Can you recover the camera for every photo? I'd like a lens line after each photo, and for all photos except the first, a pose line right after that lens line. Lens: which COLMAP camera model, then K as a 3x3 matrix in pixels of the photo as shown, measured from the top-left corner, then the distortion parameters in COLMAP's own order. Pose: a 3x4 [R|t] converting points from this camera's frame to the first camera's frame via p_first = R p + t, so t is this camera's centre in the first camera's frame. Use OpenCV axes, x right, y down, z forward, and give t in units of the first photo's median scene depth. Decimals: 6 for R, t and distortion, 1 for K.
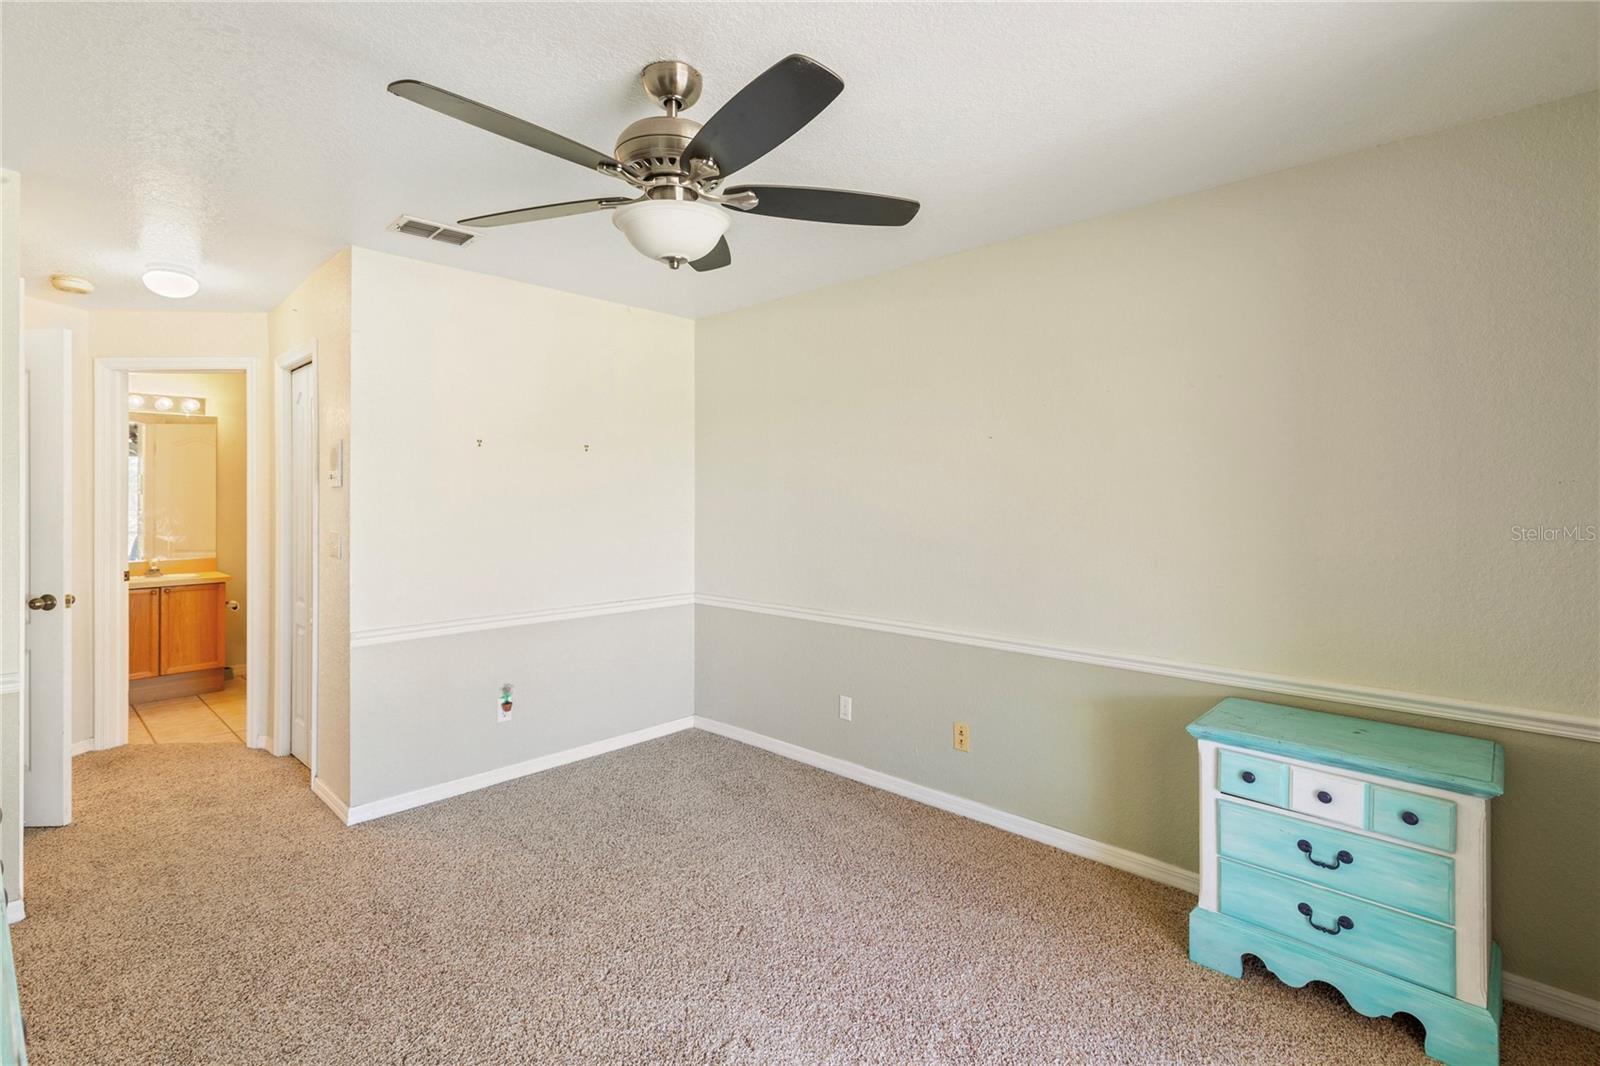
lens RADIAL K [[734.0, 0, 800.2], [0, 734.0, 517.6], [0, 0, 1]] dist [-0.001146, -0.002495]
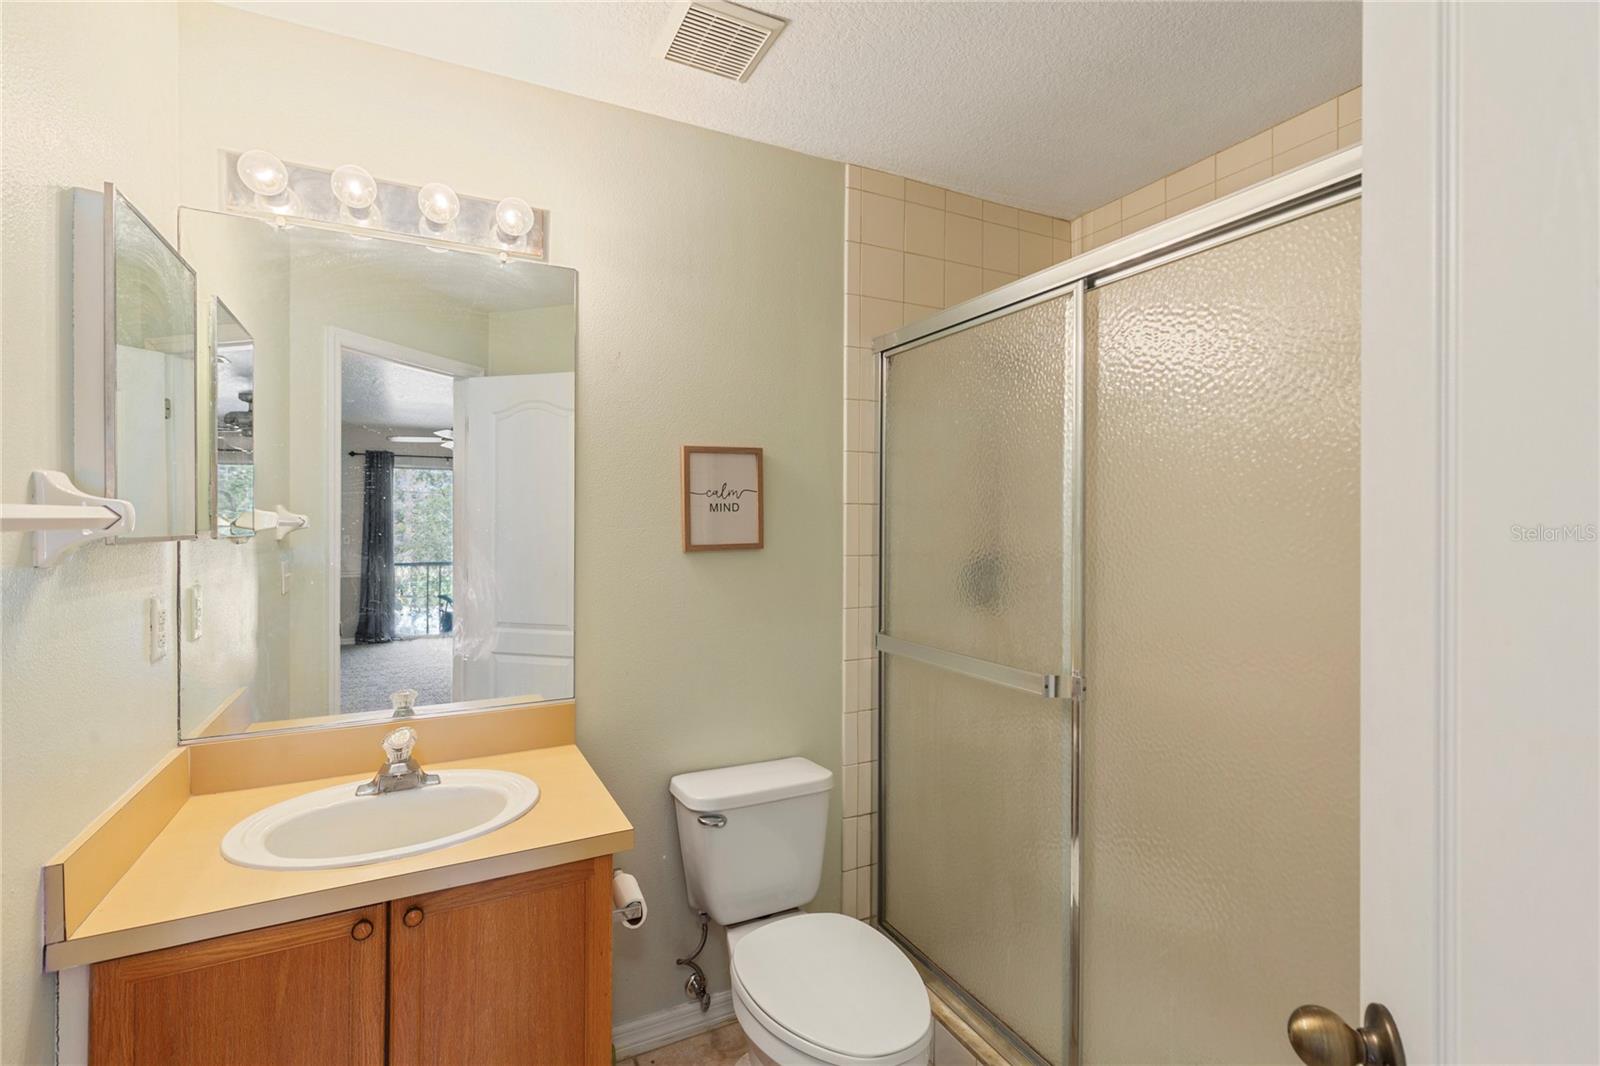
lens RADIAL K [[734.0, 0, 799.4], [0, 734.0, 529.2], [0, 0, 1]] dist [-0.001146, -0.002495]
pose [[0.943338, -0.001271, -0.331832, -0.616905], [-0.003090, 0.999916, -0.012612, -0.019003], [0.331820, 0.012923, 0.943254, 0.752703]]
